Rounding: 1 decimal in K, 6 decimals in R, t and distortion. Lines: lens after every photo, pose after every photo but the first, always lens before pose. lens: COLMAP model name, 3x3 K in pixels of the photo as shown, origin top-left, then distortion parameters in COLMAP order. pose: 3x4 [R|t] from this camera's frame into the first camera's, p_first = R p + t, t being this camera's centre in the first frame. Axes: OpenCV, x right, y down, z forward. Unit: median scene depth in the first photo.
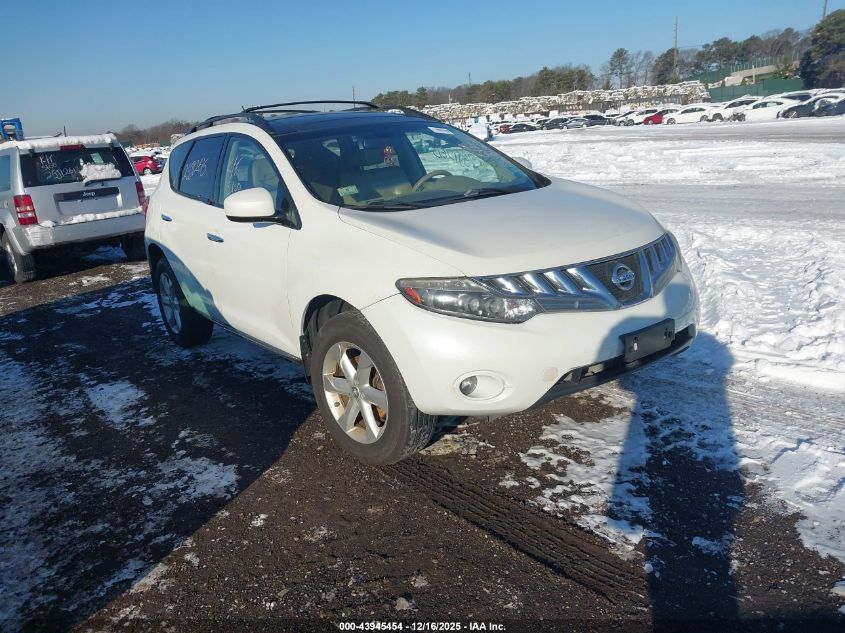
lens RADIAL K [[673.8, 0, 418.3], [0, 673.8, 317.3], [0, 0, 1]] dist [0.002534, 0.002411]
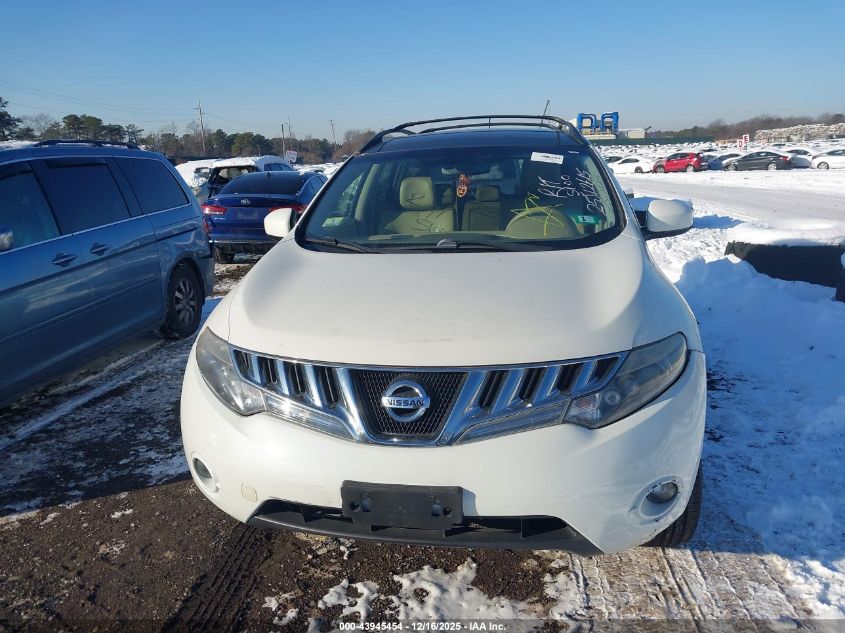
lens RADIAL K [[673.8, 0, 418.3], [0, 673.8, 317.3], [0, 0, 1]] dist [0.002534, 0.002411]
pose [[0.685665, 0.221917, -0.693265, 0.707513], [-0.215808, 0.971550, 0.097554, -0.195968], [0.695191, 0.082723, 0.714049, 0.488352]]
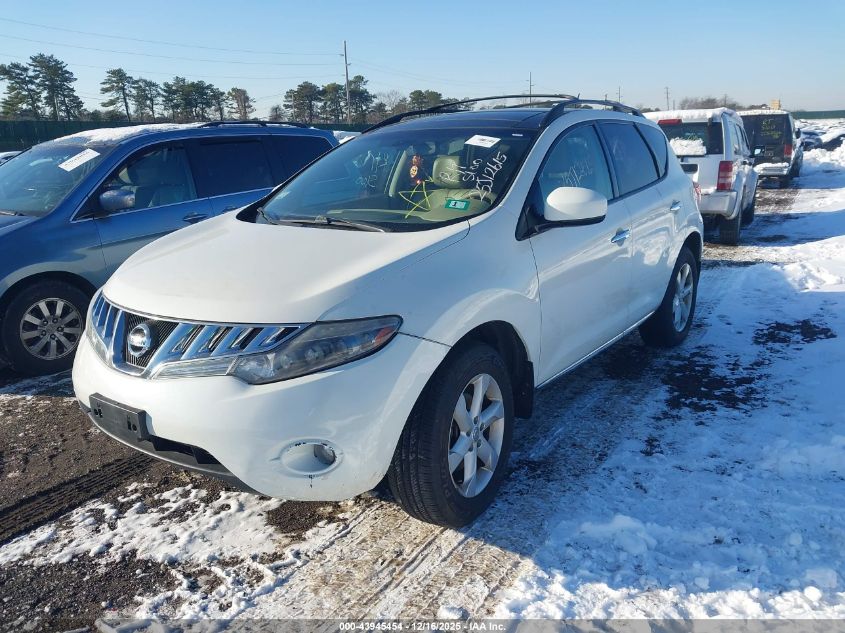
lens RADIAL K [[673.8, 0, 418.3], [0, 673.8, 317.3], [0, 0, 1]] dist [0.002534, 0.002411]
pose [[0.286546, 0.310504, -0.906355, 1.089909], [-0.248016, 0.937817, 0.242872, -0.356059], [0.925408, 0.155196, 0.345737, 0.958493]]
